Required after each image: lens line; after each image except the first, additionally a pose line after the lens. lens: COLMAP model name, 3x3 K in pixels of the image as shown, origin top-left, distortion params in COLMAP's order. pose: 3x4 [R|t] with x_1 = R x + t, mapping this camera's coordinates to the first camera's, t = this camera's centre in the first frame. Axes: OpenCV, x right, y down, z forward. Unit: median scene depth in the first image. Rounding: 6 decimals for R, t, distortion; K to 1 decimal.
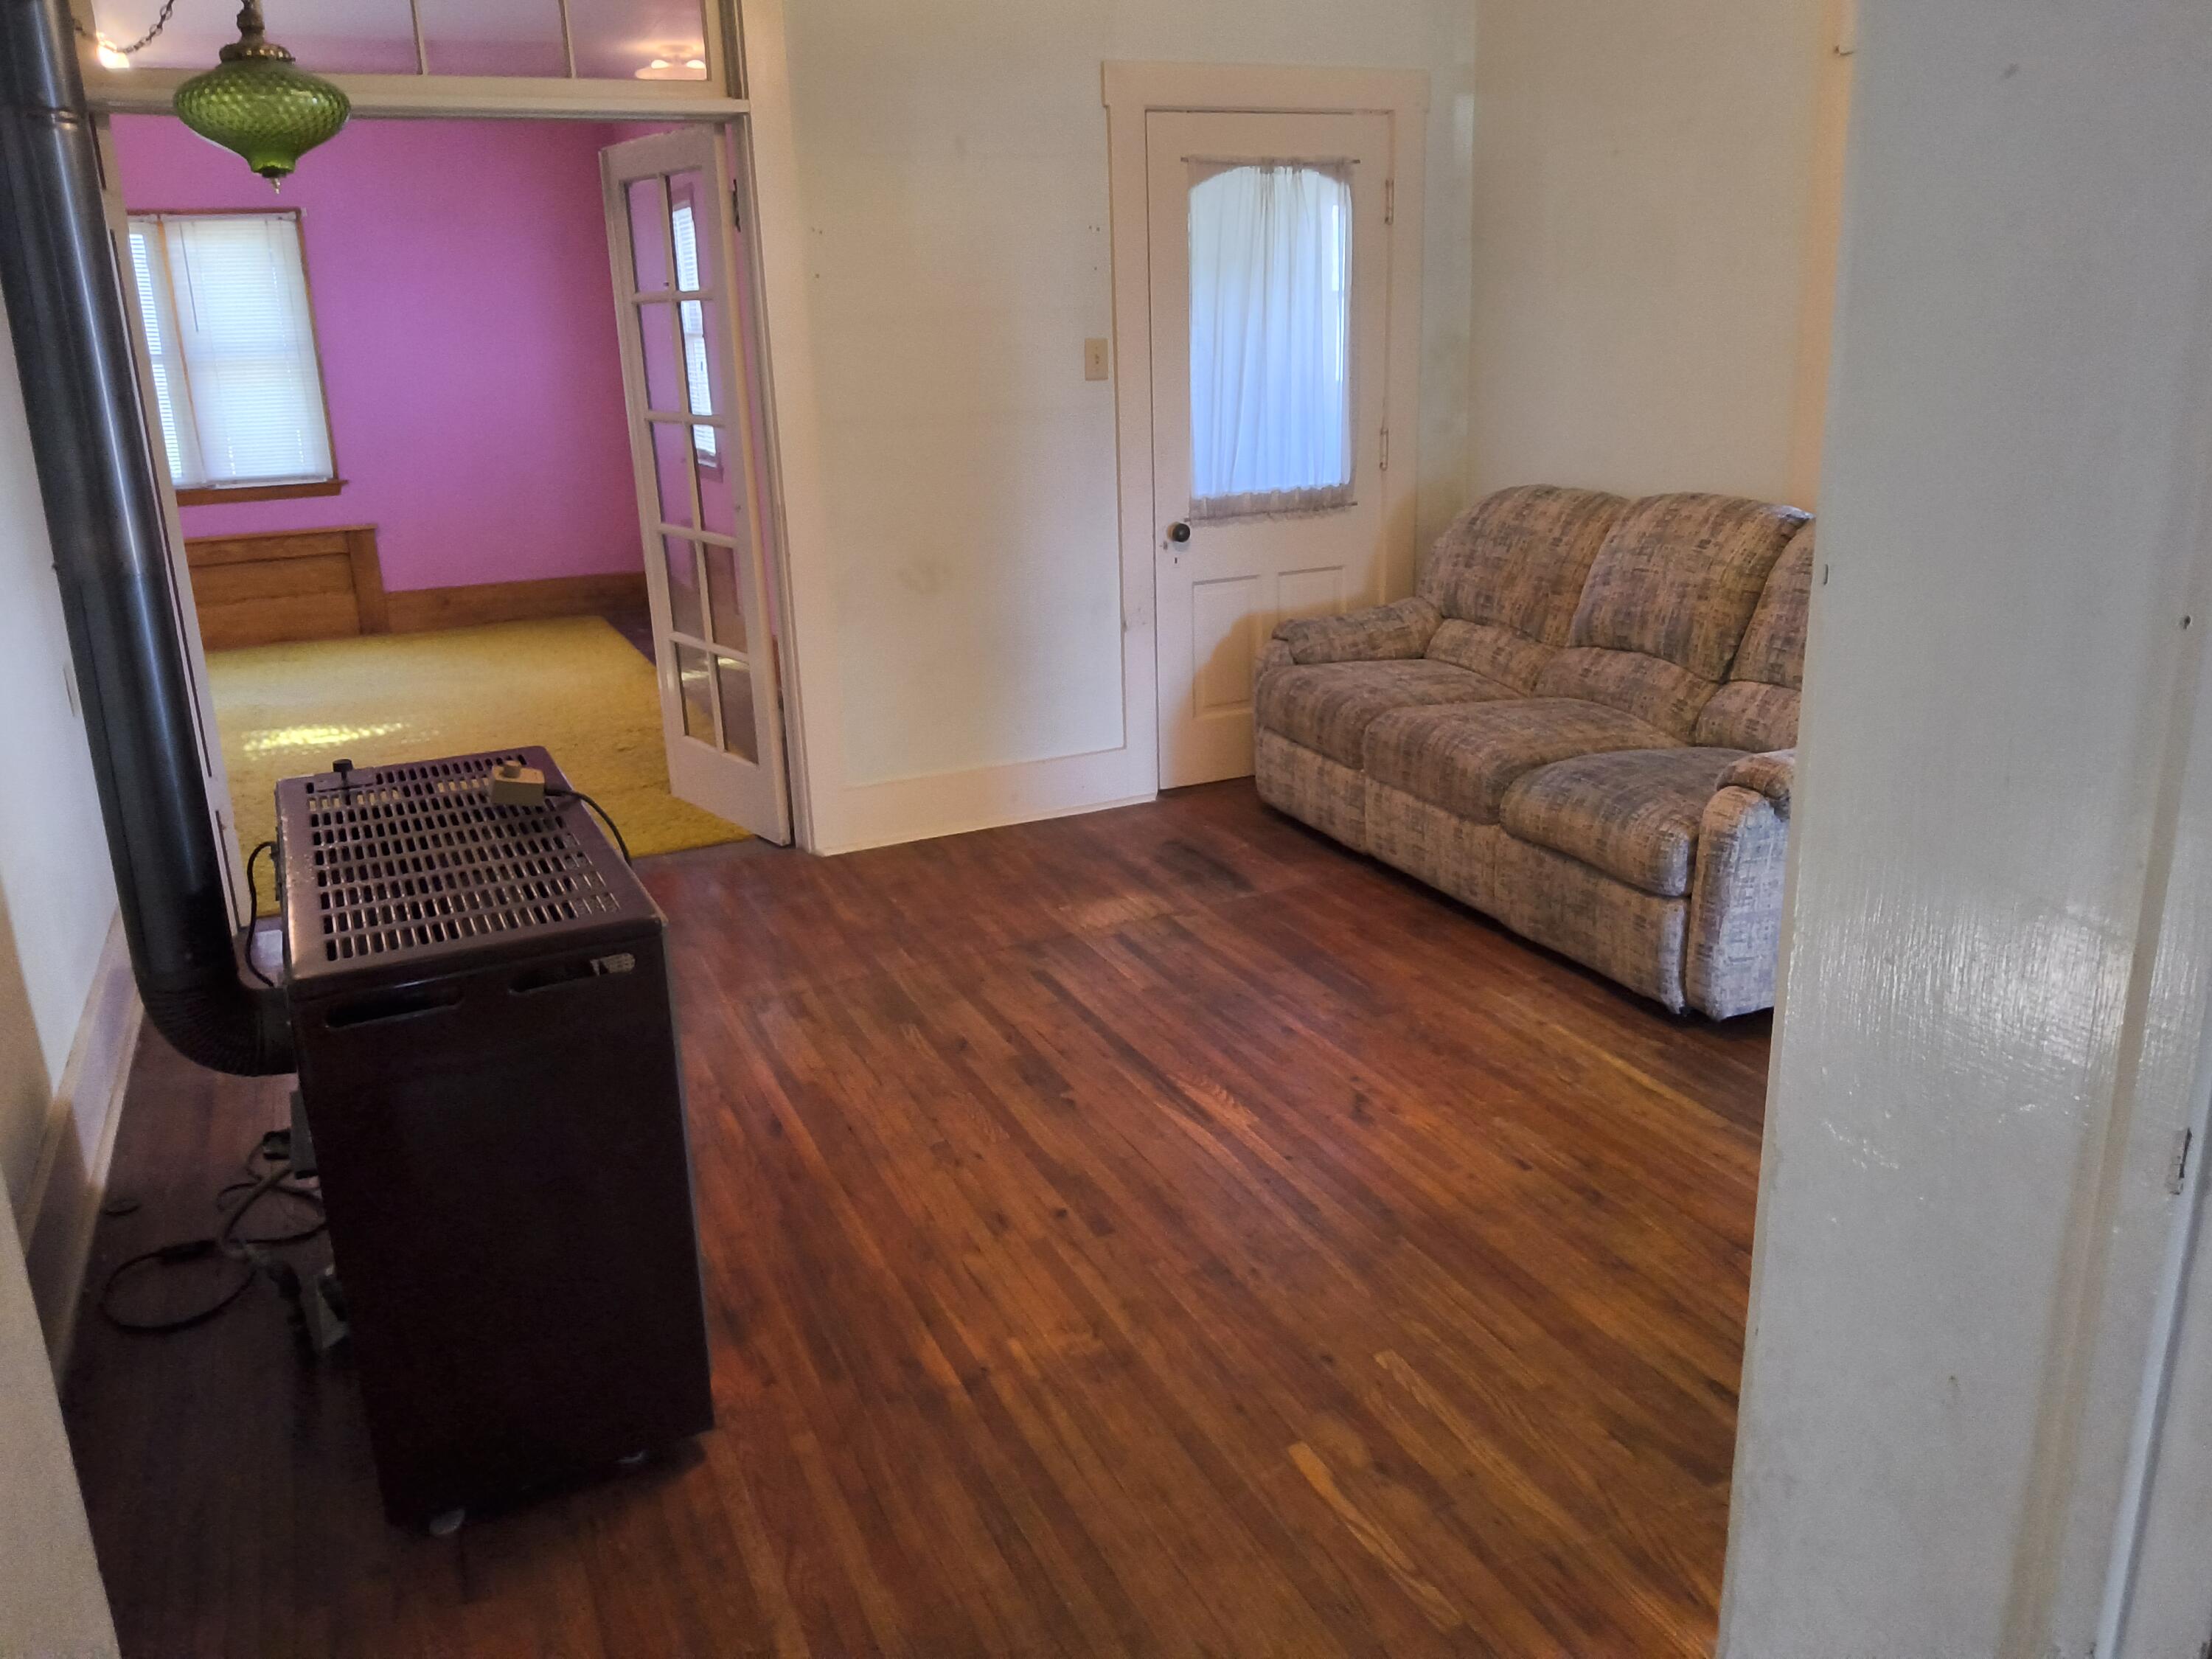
lens RADIAL K [[1710.6, 0, 1107.9], [0, 1710.6, 834.9], [0, 0, 1]] dist [0.035030, -0.057861]
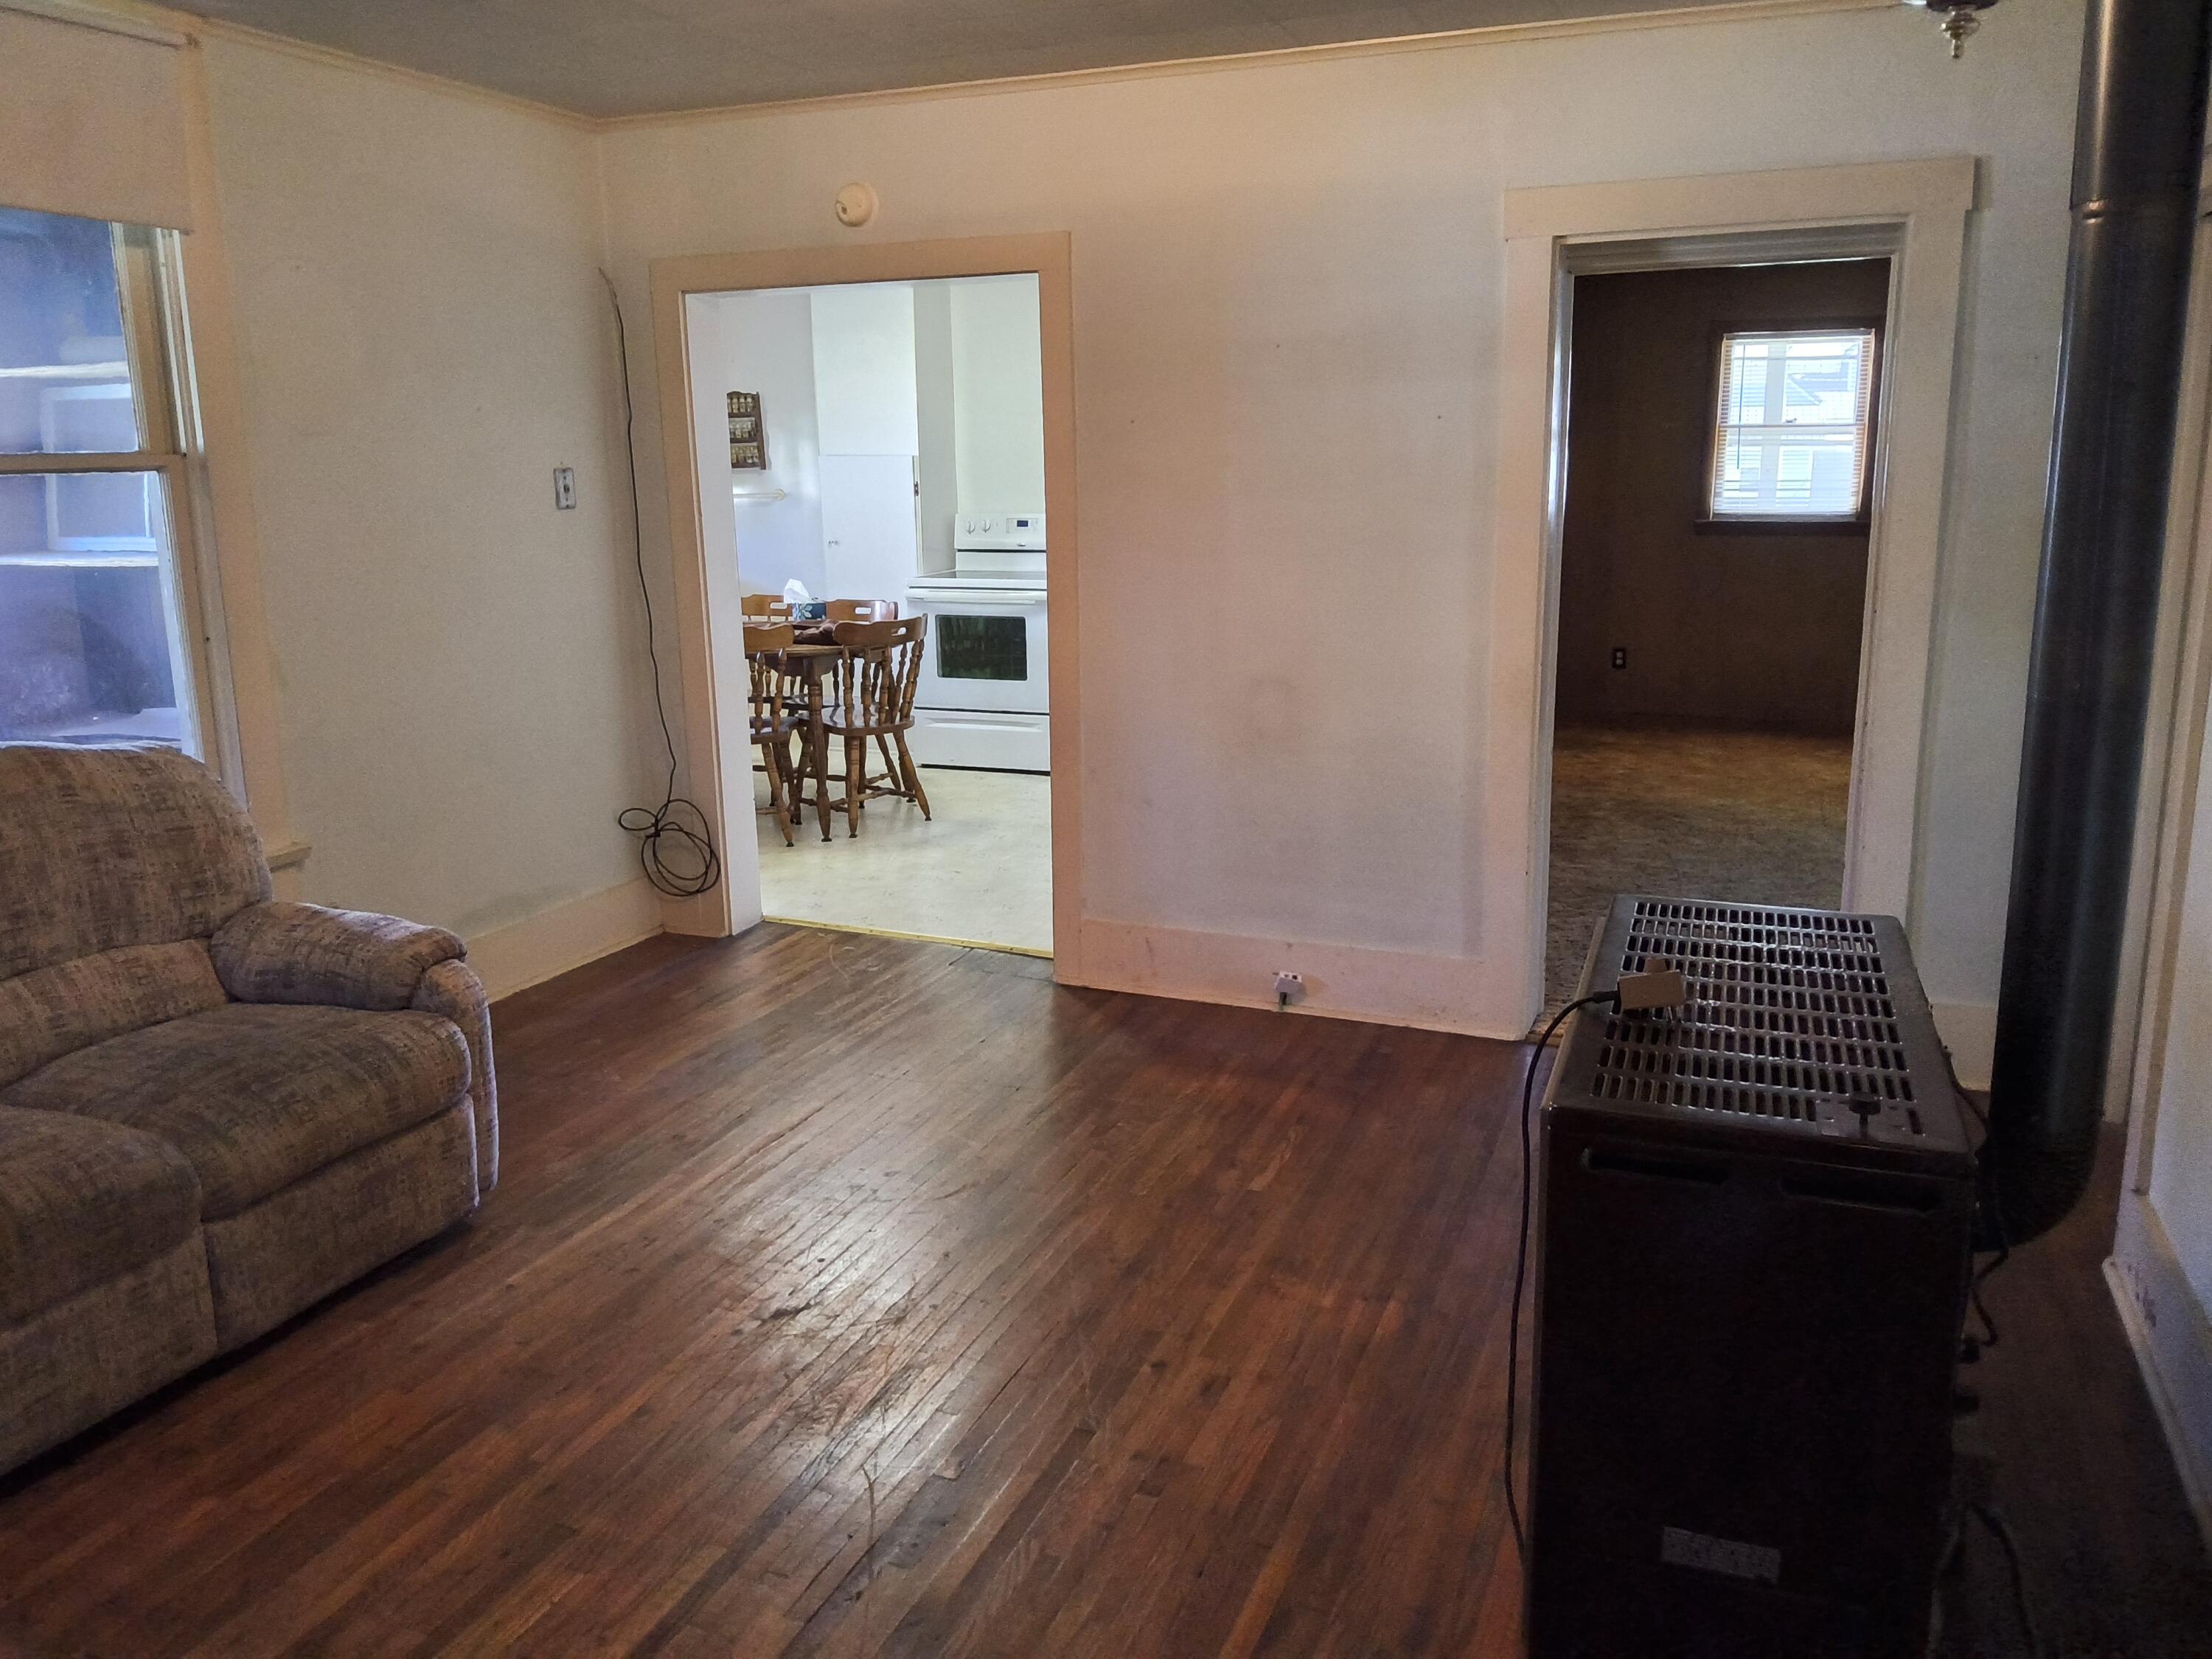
lens RADIAL K [[1710.6, 0, 1105.3], [0, 1710.6, 816.1], [0, 0, 1]] dist [0.035030, -0.057861]
pose [[-0.698789, -0.111247, 0.706624, -0.733015], [0.244309, 0.891317, 0.381925, -0.484020], [-0.672314, 0.439519, -0.595664, 1.623956]]
